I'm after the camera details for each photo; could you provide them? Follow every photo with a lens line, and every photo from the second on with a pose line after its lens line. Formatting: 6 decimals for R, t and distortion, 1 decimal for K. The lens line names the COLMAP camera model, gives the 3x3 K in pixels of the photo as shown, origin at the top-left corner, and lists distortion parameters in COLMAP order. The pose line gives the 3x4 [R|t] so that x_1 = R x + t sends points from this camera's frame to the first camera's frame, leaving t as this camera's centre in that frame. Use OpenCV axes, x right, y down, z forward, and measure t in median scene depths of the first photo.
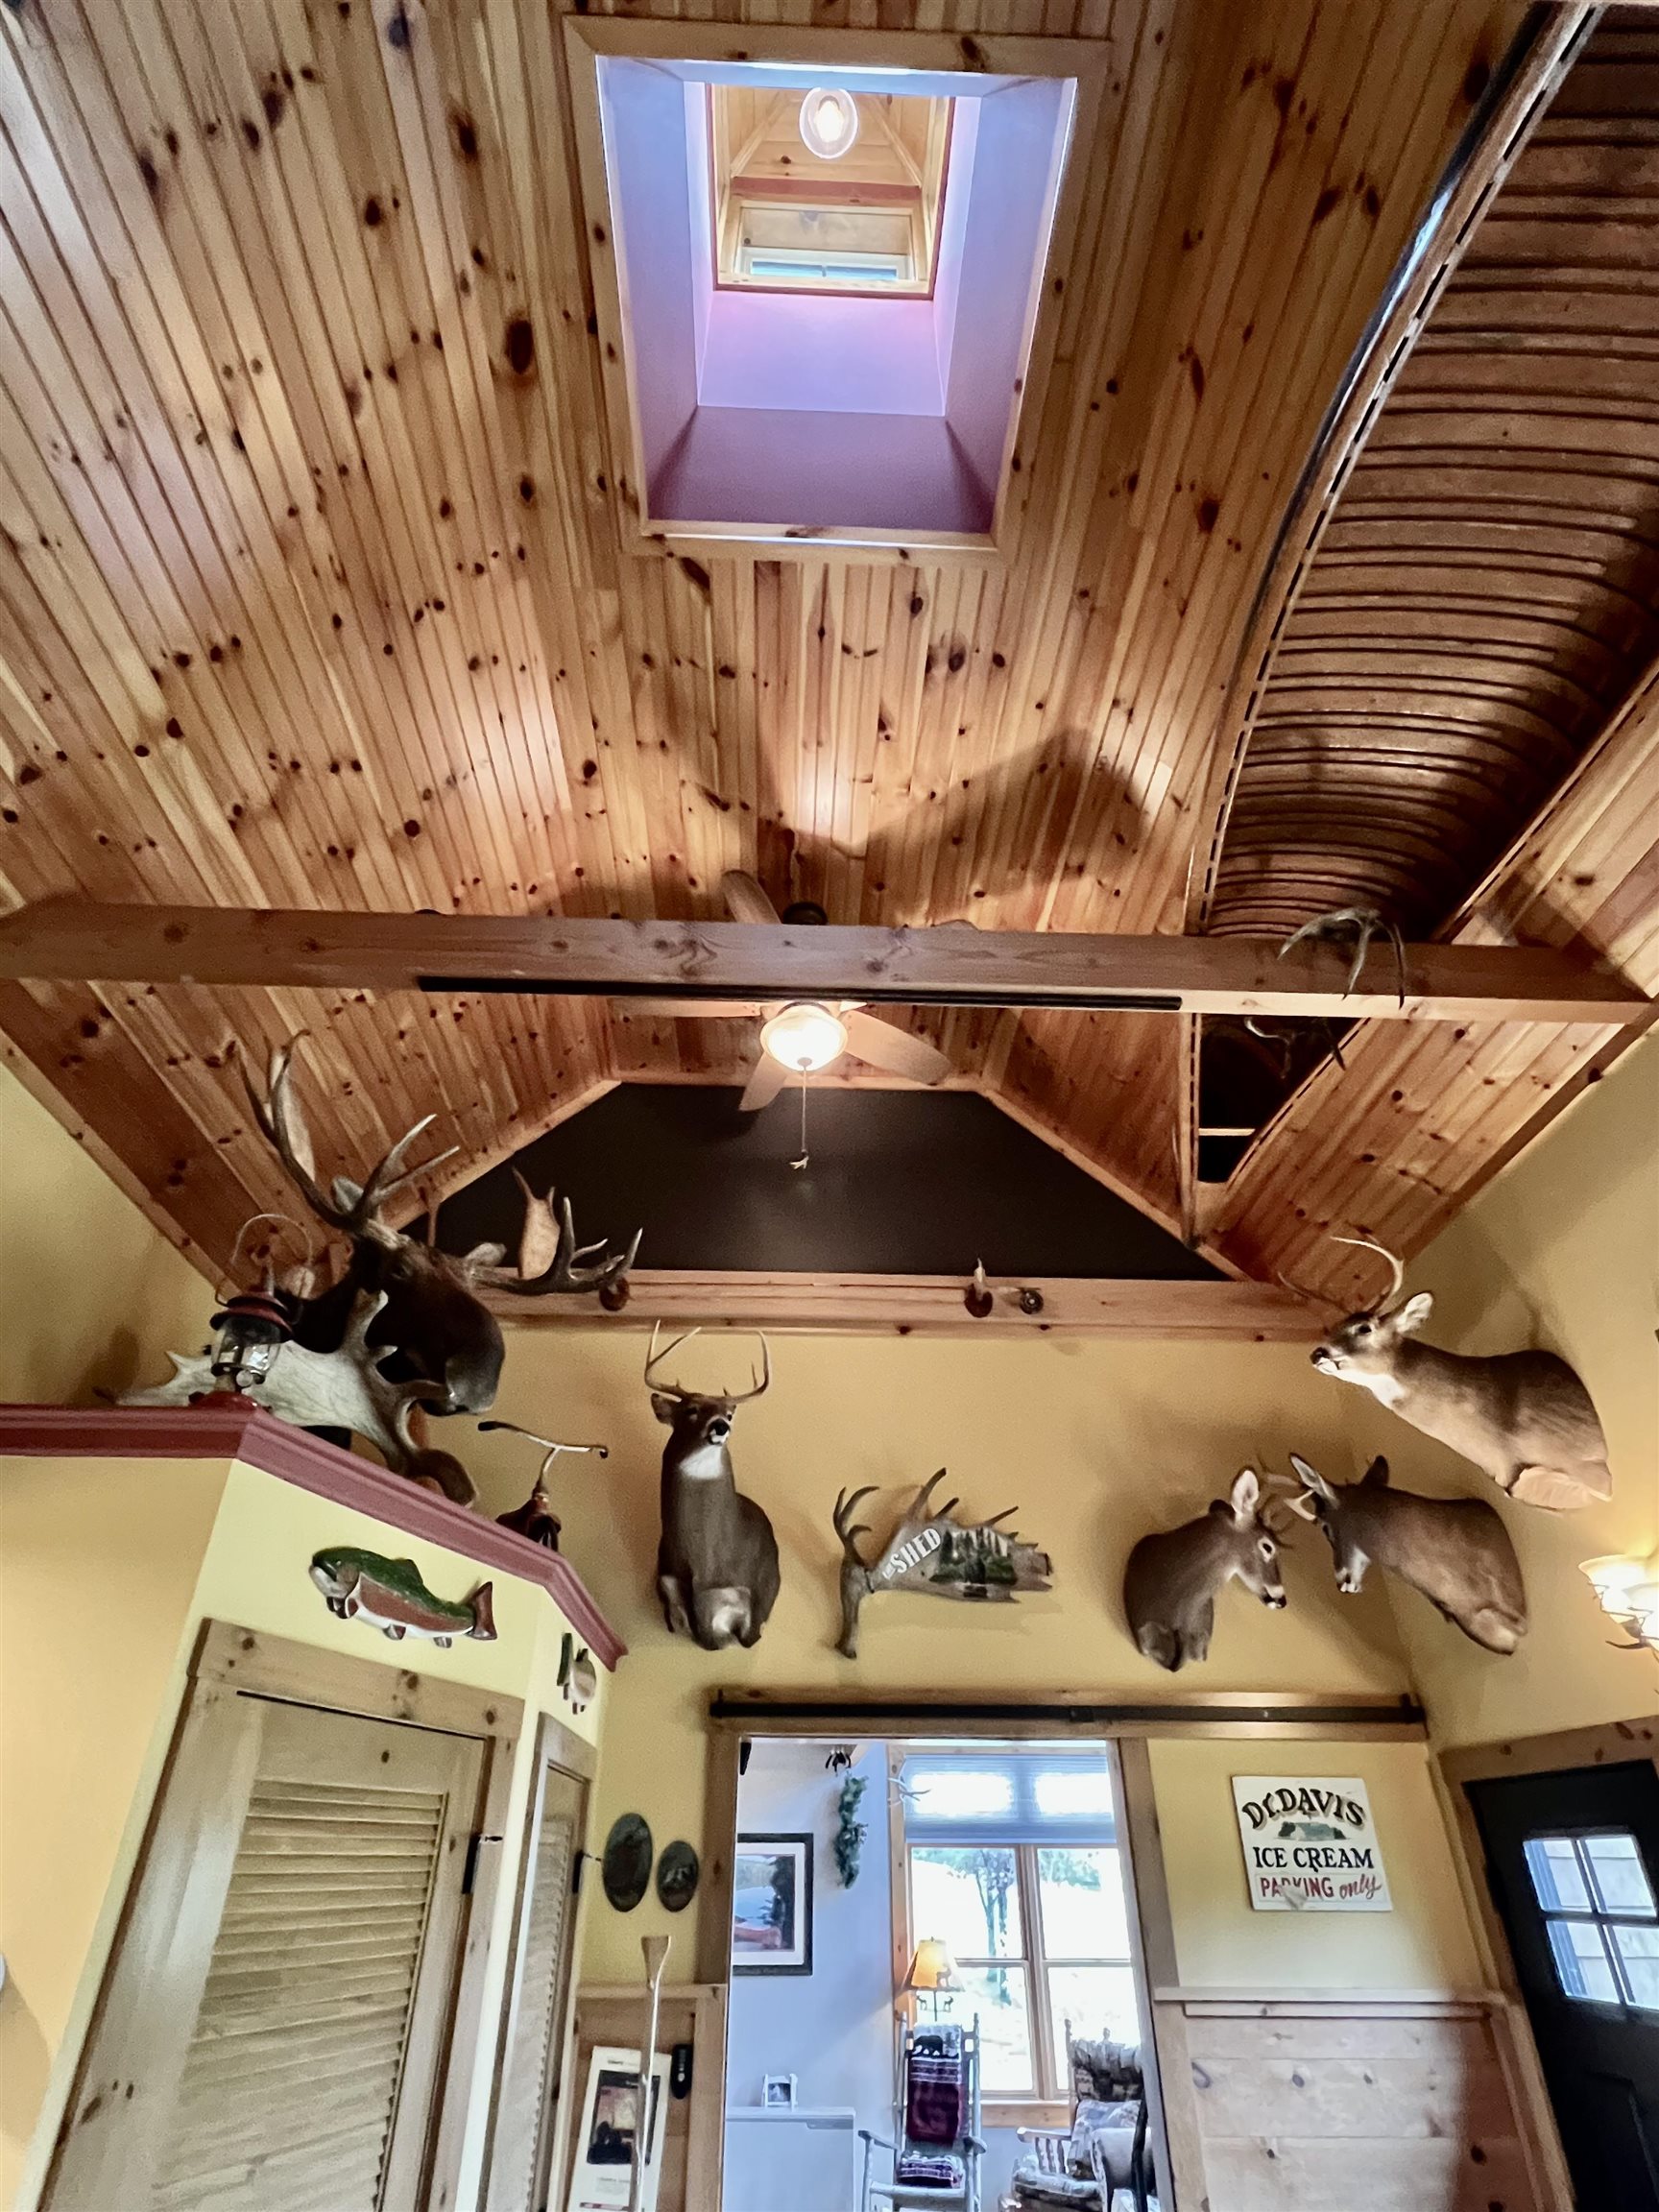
lens RADIAL K [[1144.0, 0, 826.0], [0, 1144.0, 1108.6], [0, 0, 1]] dist [-0.002227, 0.001479]
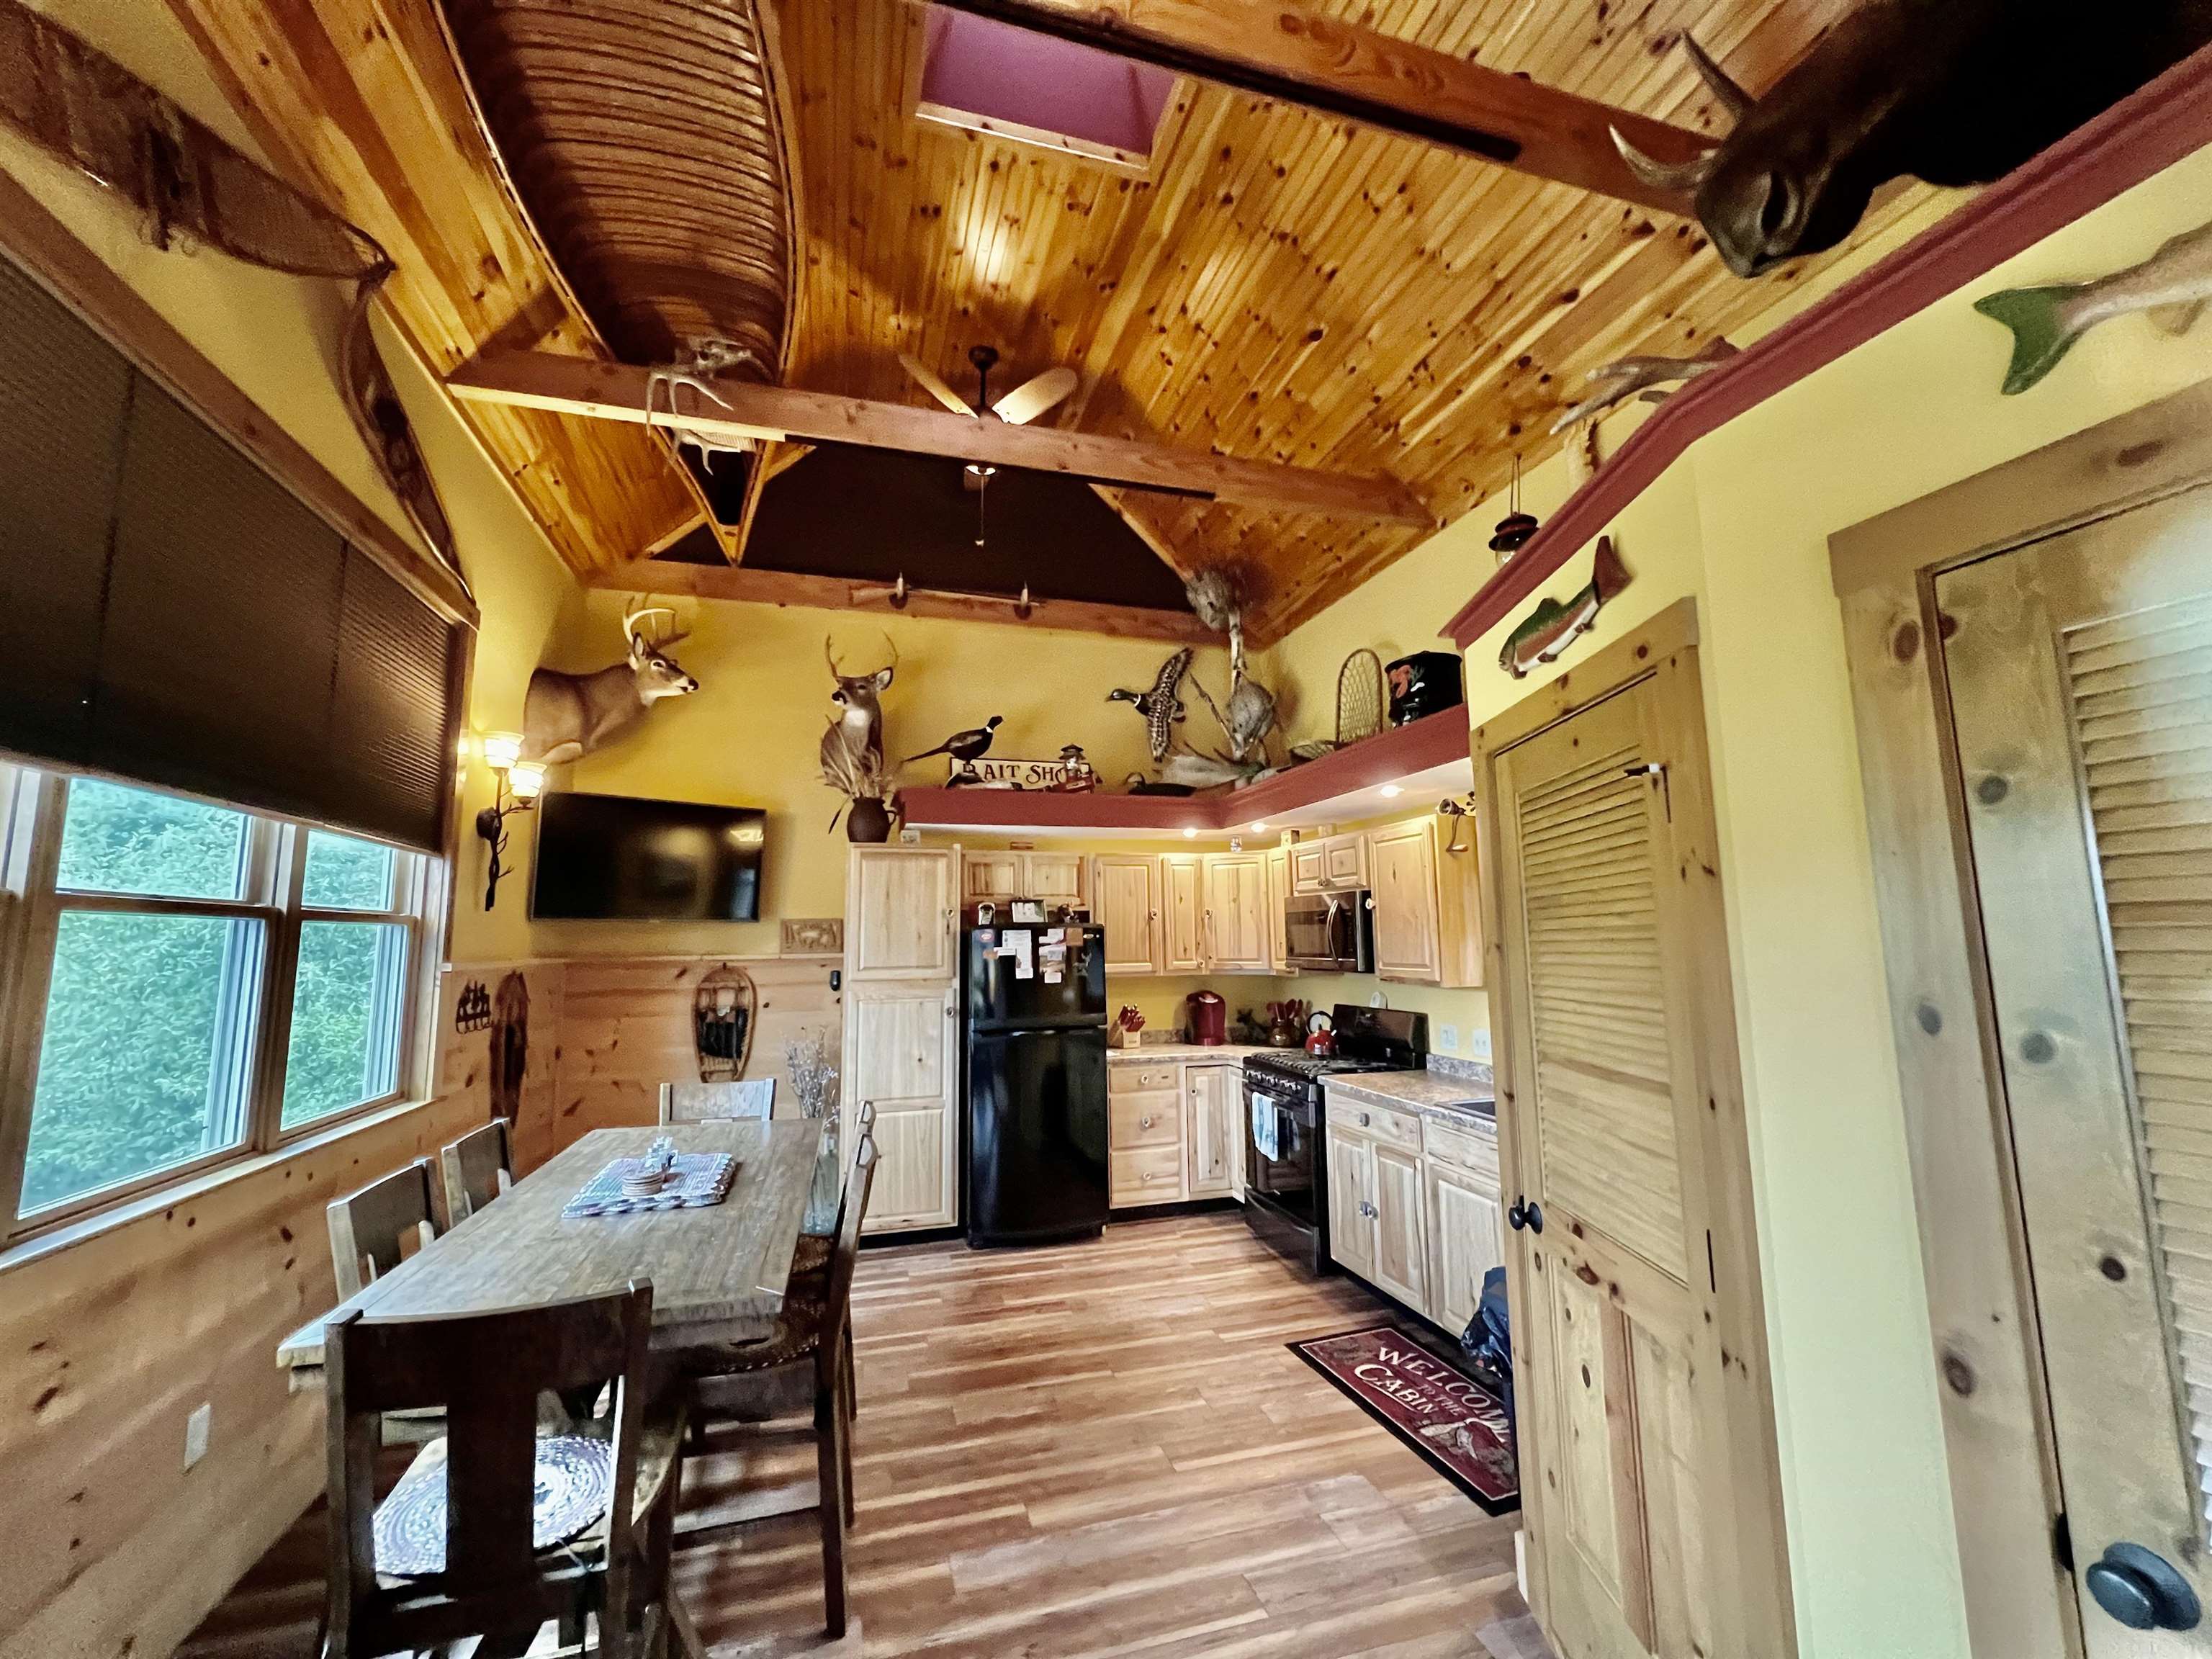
lens RADIAL K [[877.7, 0, 1103.1], [0, 877.7, 826.2], [0, 0, 1]] dist [-0.003910, 0.000312]
pose [[-0.969816, -0.027207, -0.242316, 0.145715], [0.140114, 0.751131, -0.645112, 0.614053], [0.199562, -0.659592, -0.724647, 0.812022]]
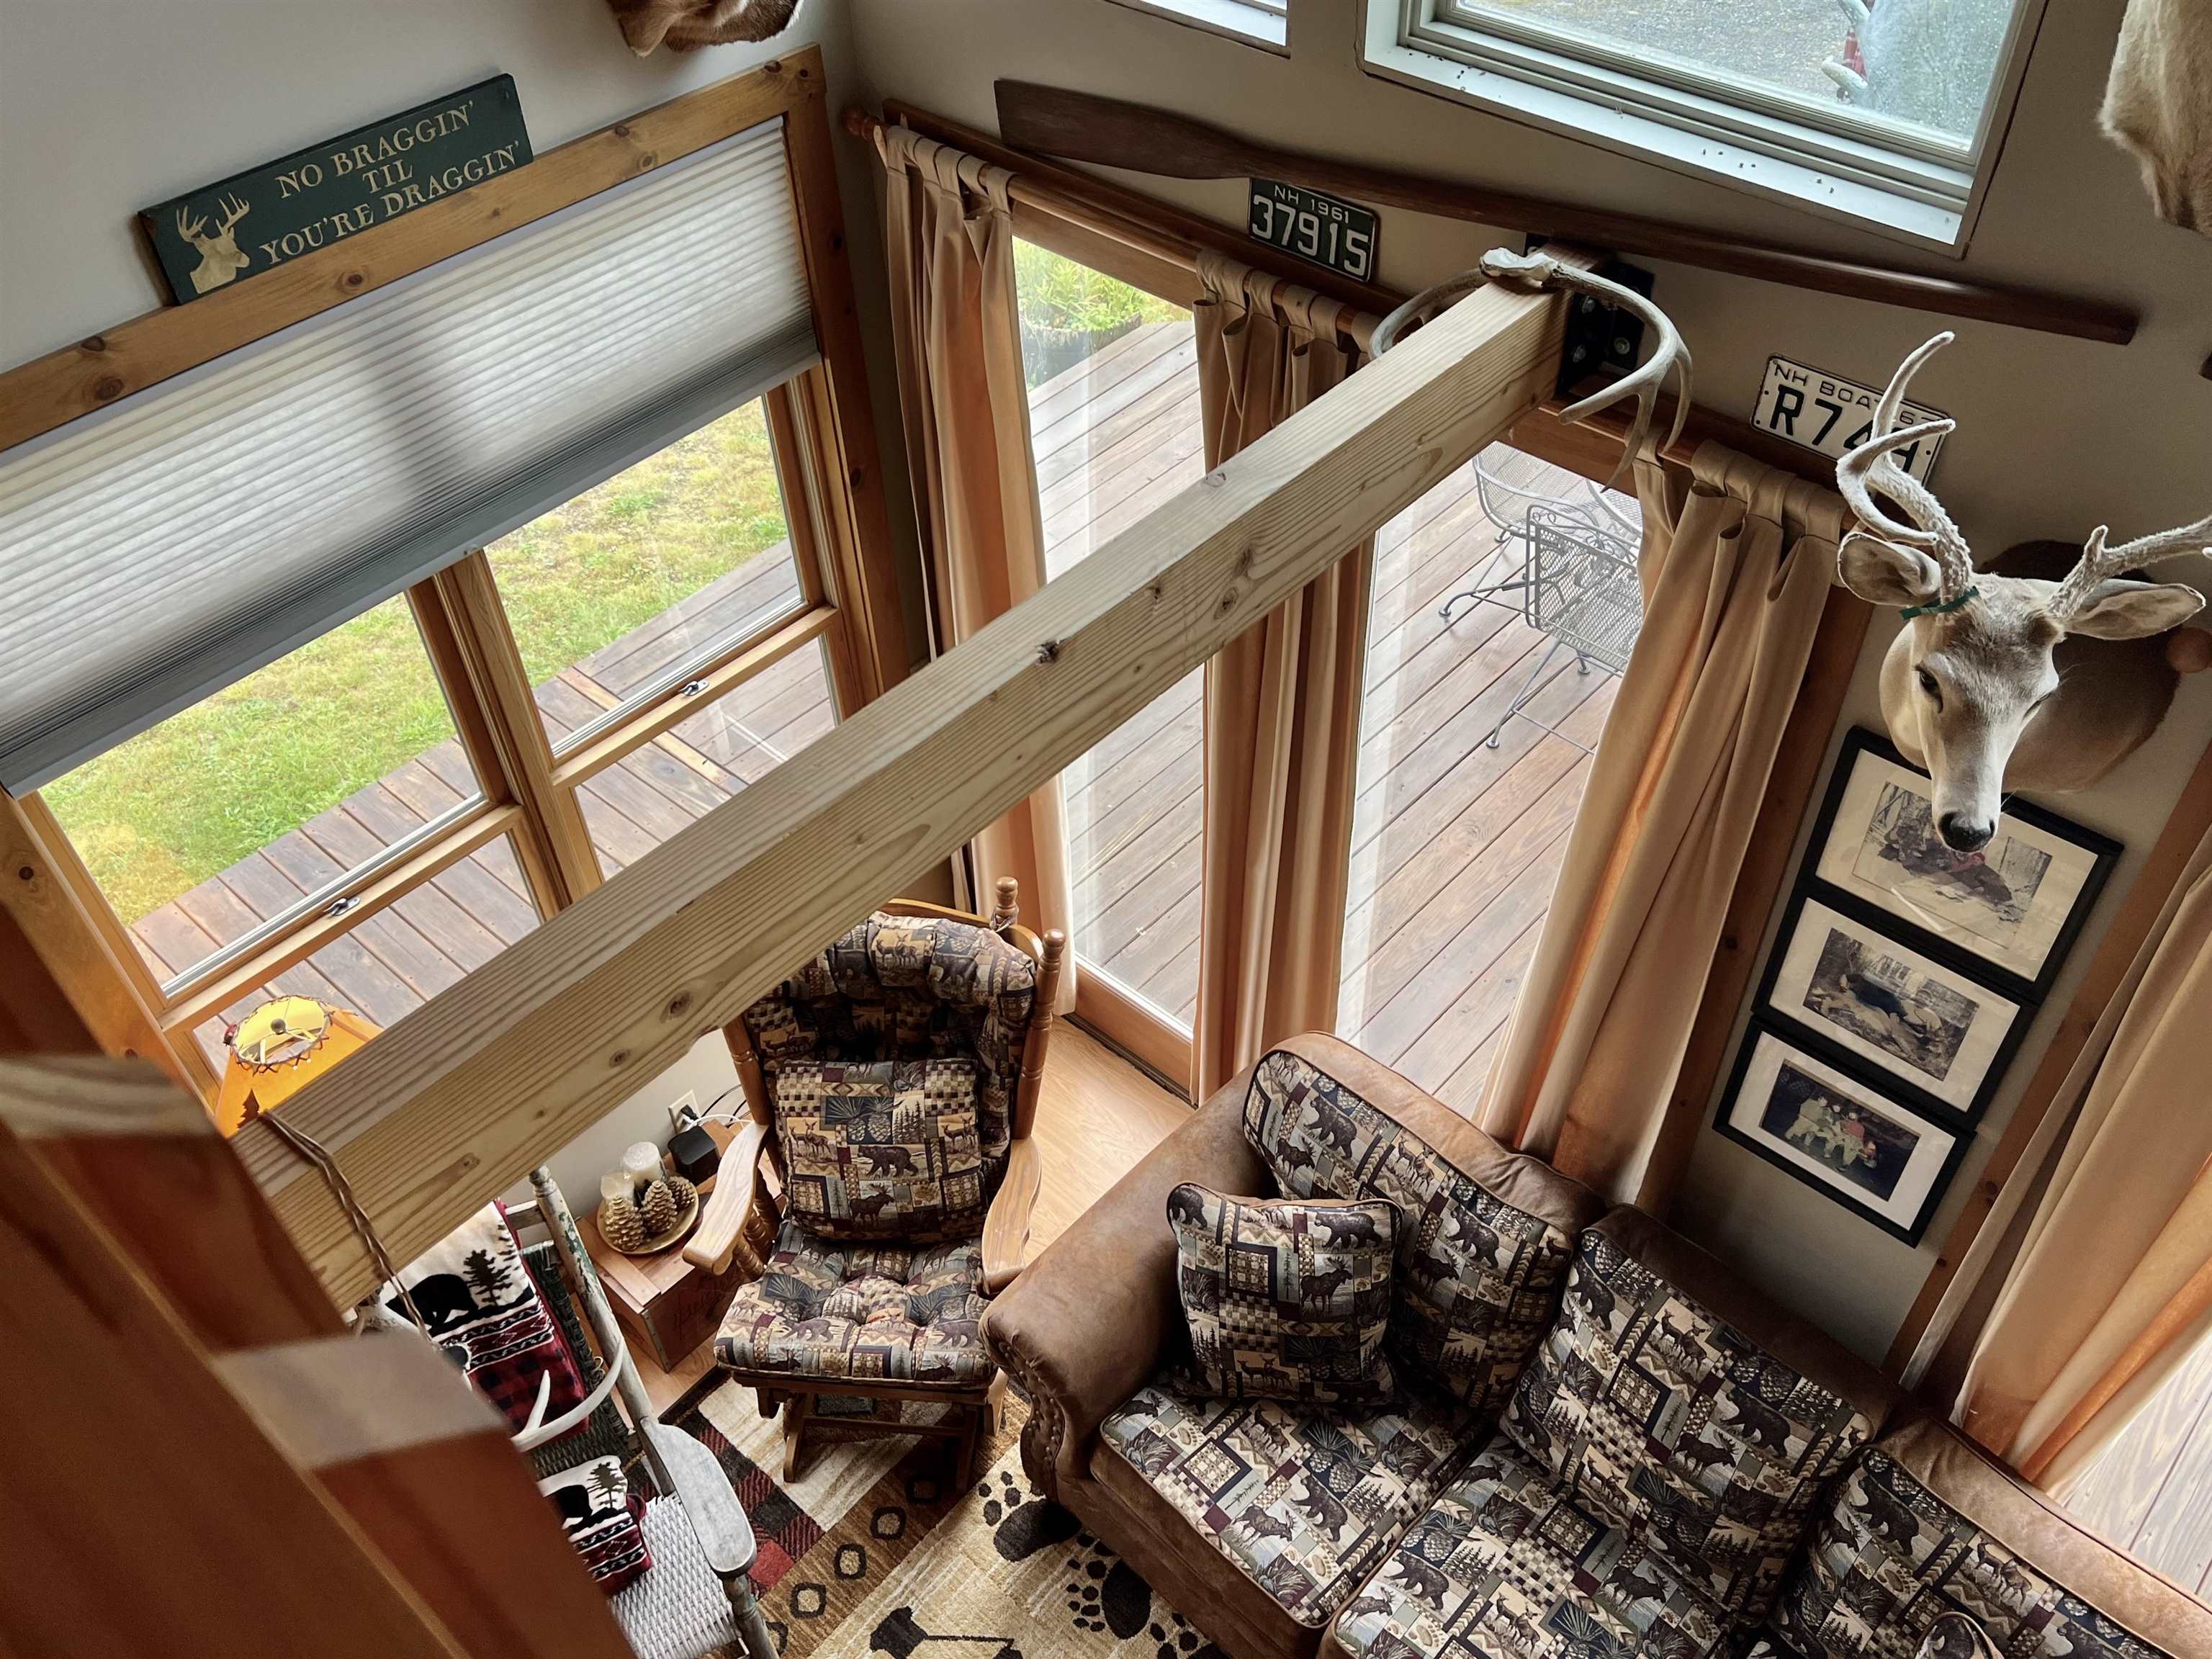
lens RADIAL K [[1799.5, 0, 1120.2], [0, 1799.5, 842.8], [0, 0, 1]] dist [0.061356, -0.078668]
pose [[0.696664, -0.525309, 0.488579, 0.080866], [-0.373422, 0.315974, 0.872190, 0.467399], [-0.612548, -0.790070, 0.023965, 1.645515]]
